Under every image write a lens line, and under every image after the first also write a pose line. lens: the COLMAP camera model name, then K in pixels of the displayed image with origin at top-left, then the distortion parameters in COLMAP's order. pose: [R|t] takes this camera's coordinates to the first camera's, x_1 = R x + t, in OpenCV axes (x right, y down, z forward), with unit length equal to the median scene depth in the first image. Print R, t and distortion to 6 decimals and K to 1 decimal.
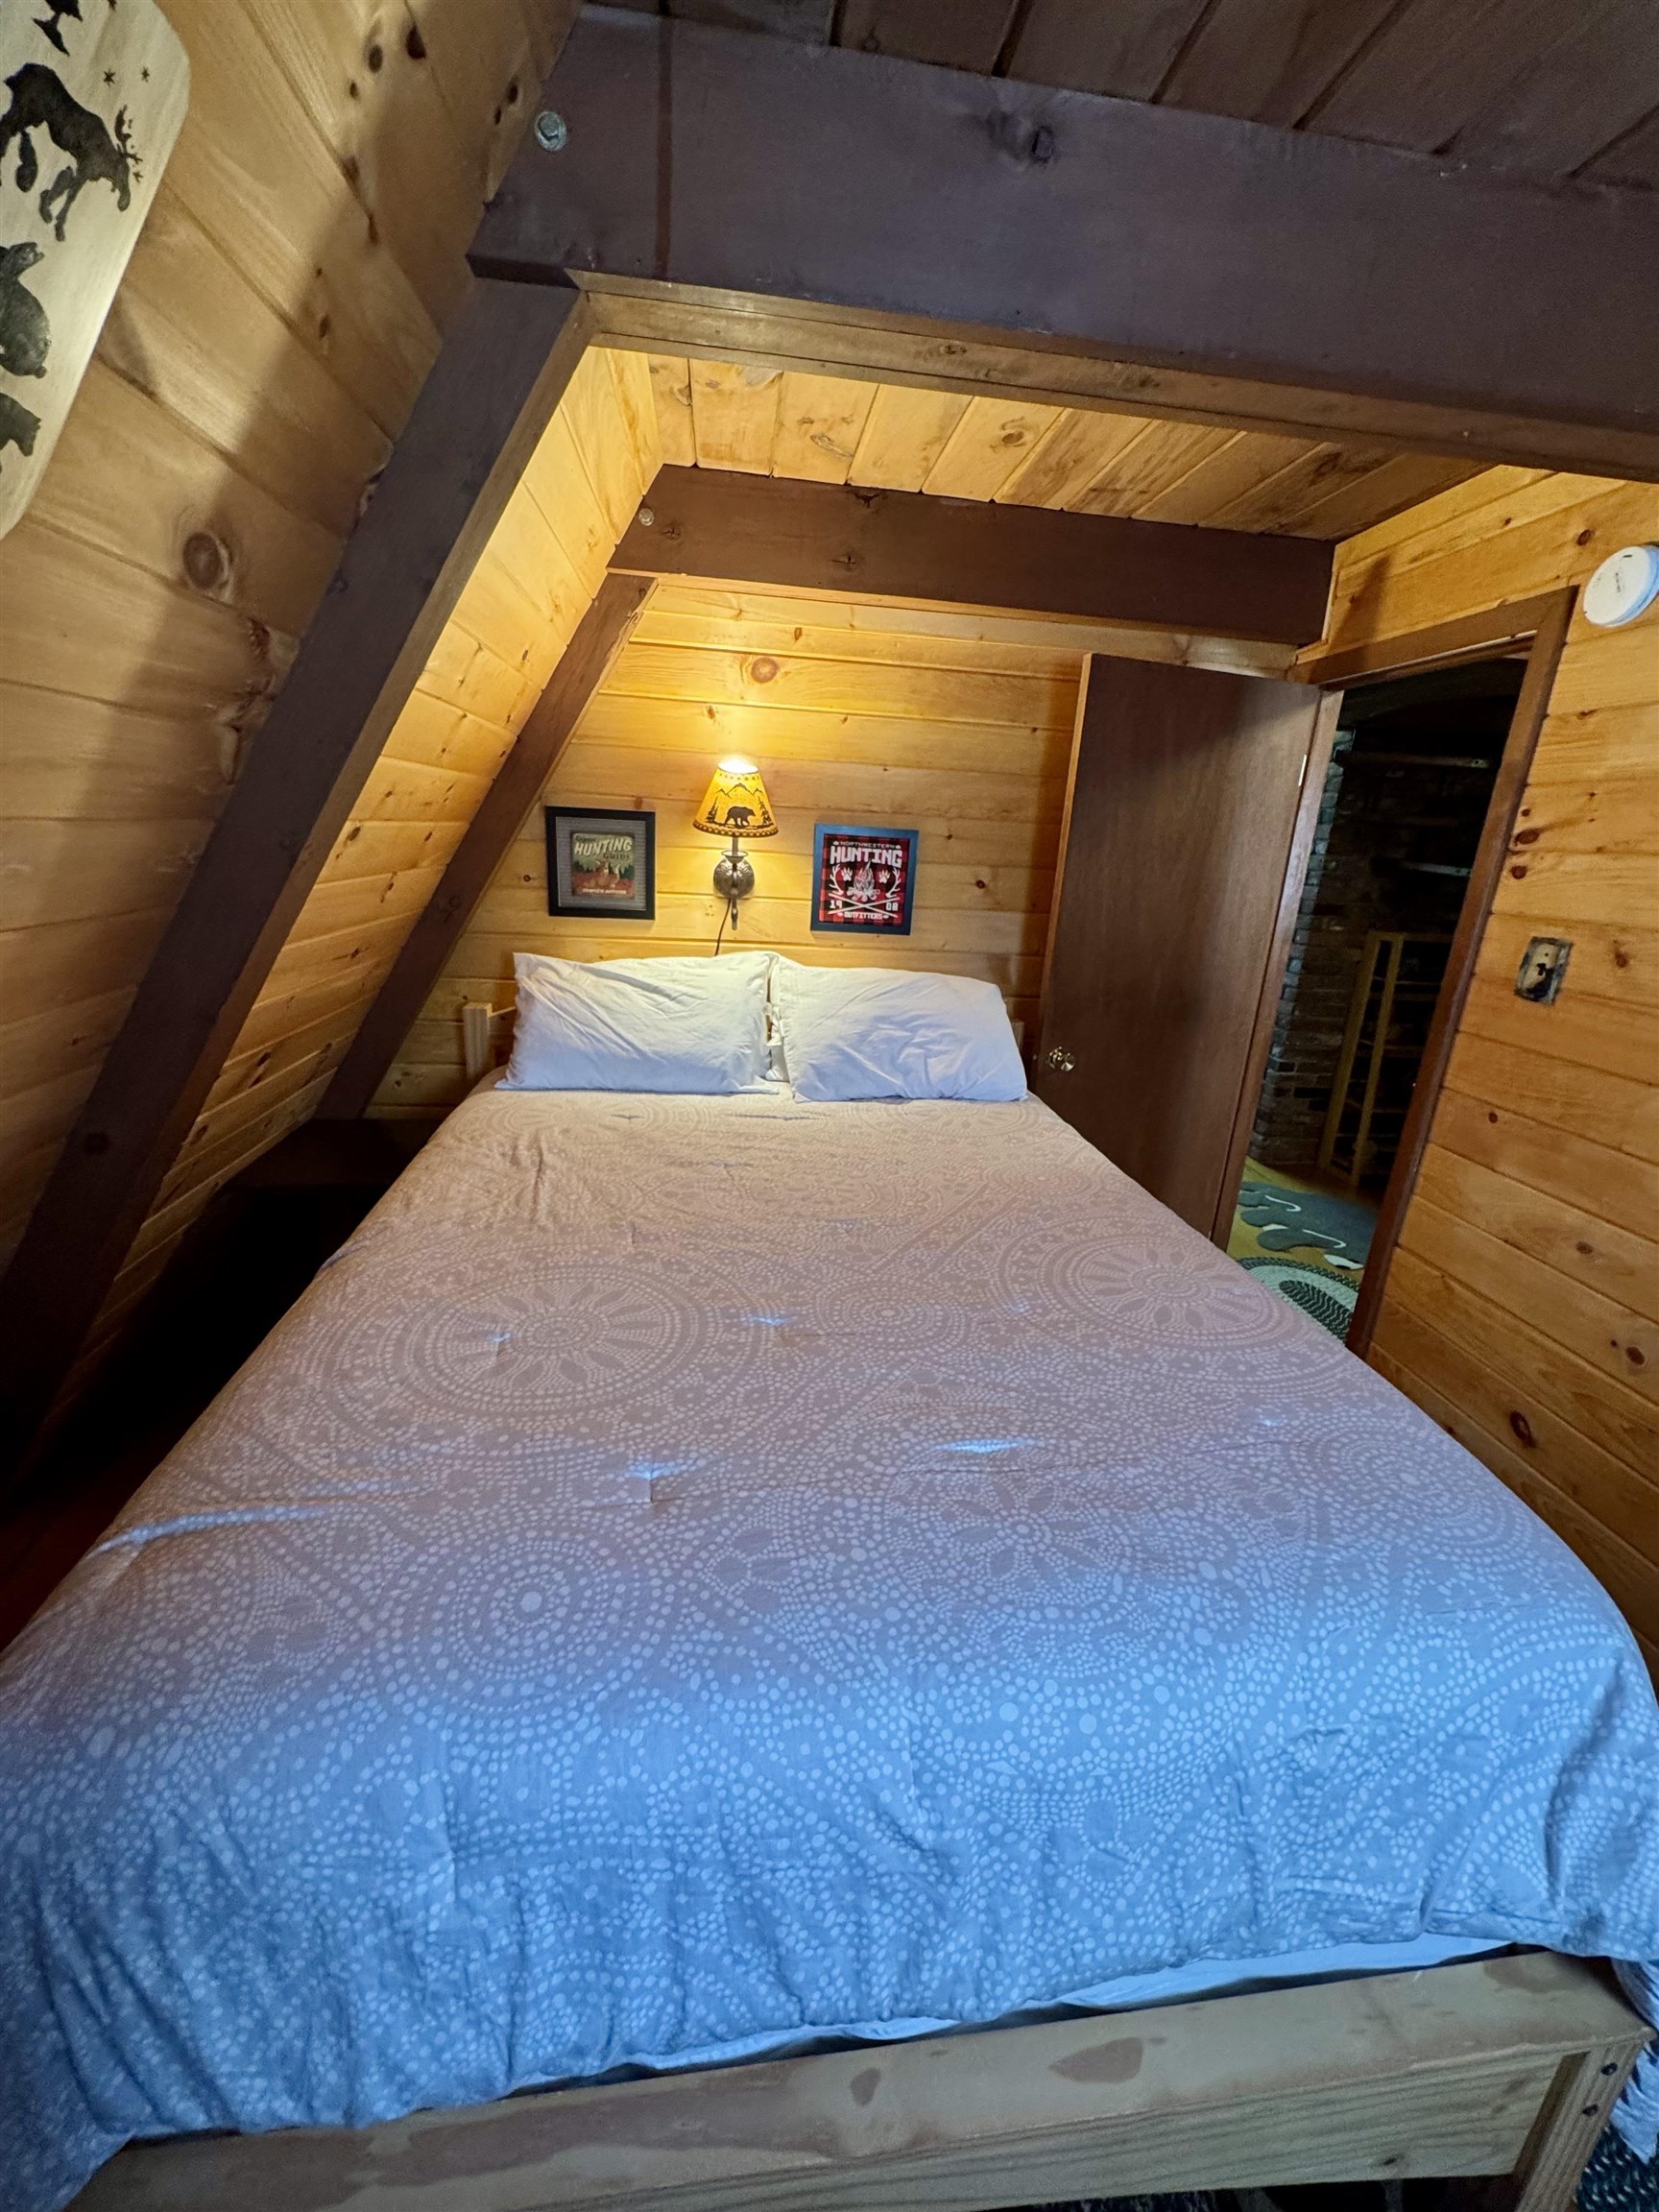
lens RADIAL K [[879.1, 0, 836.7], [0, 879.1, 1103.8], [0, 0, 1]] dist [-0.002416, 0.000808]
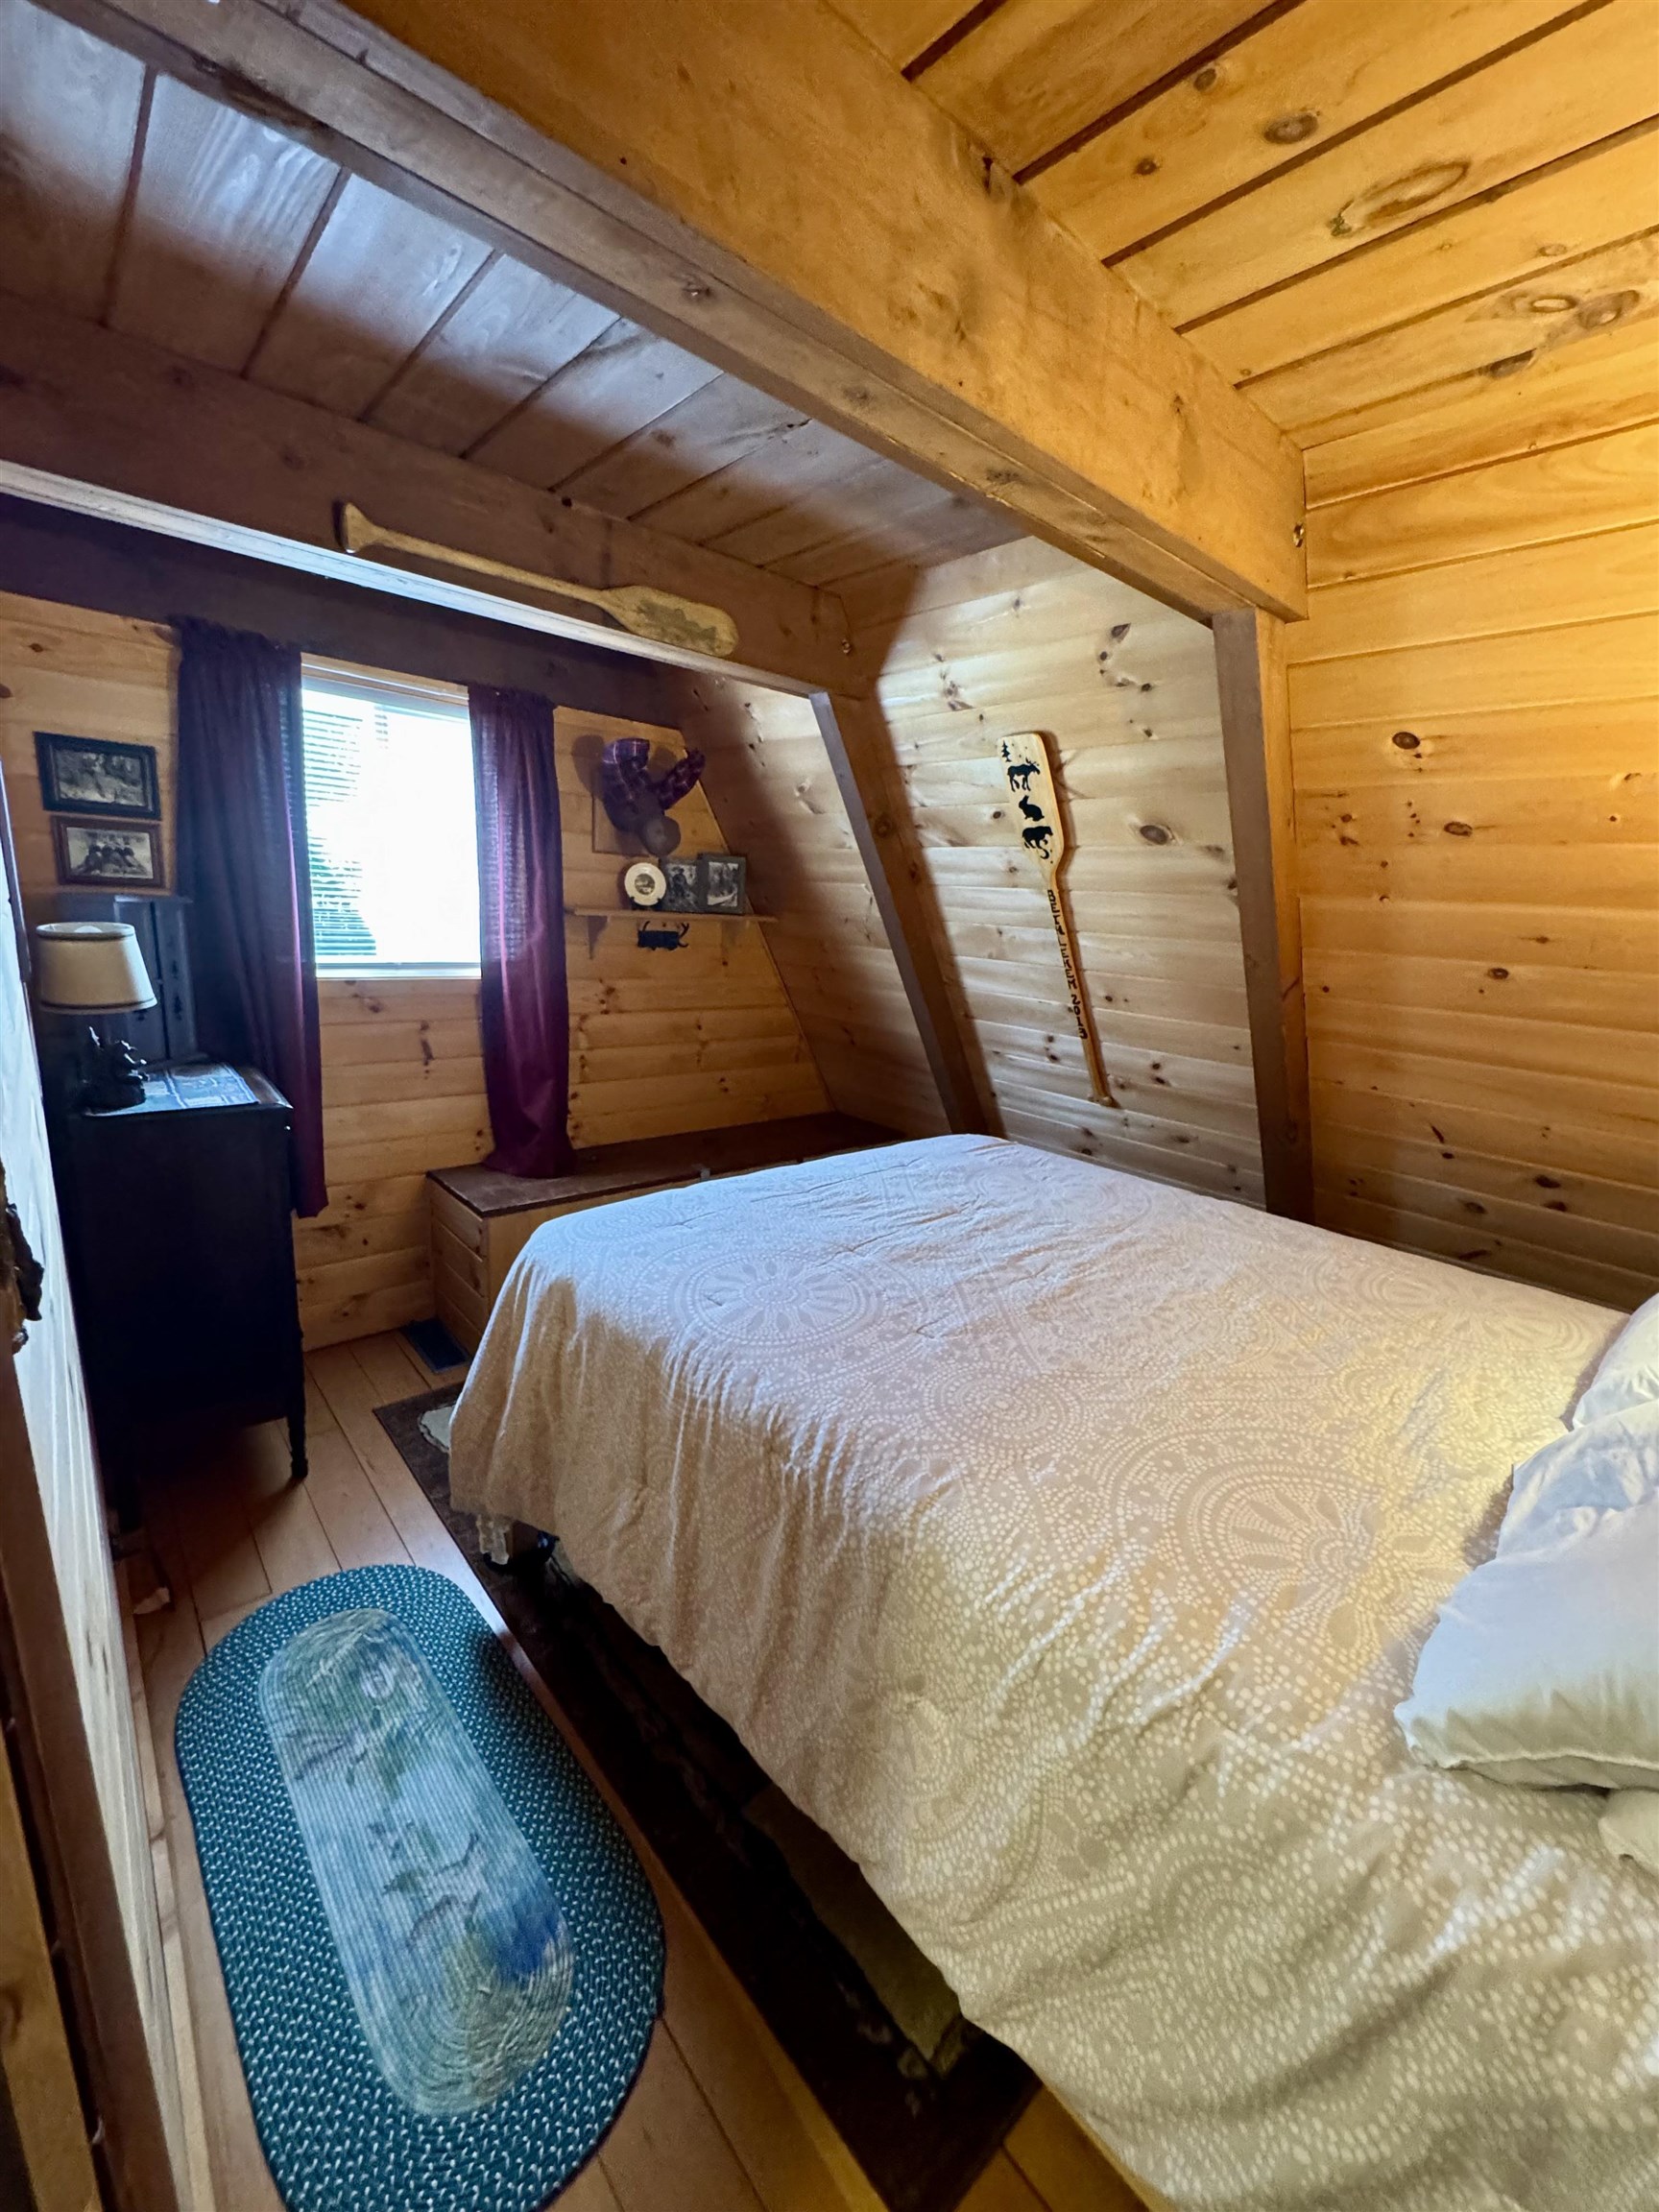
lens RADIAL K [[879.1, 0, 825.0], [0, 879.1, 1107.3], [0, 0, 1]] dist [-0.002416, 0.000808]
pose [[-0.820420, 0.030741, -0.570935, 0.921801], [-0.267135, 0.862256, 0.430294, -0.470674], [0.505520, 0.505538, -0.699200, 1.629092]]
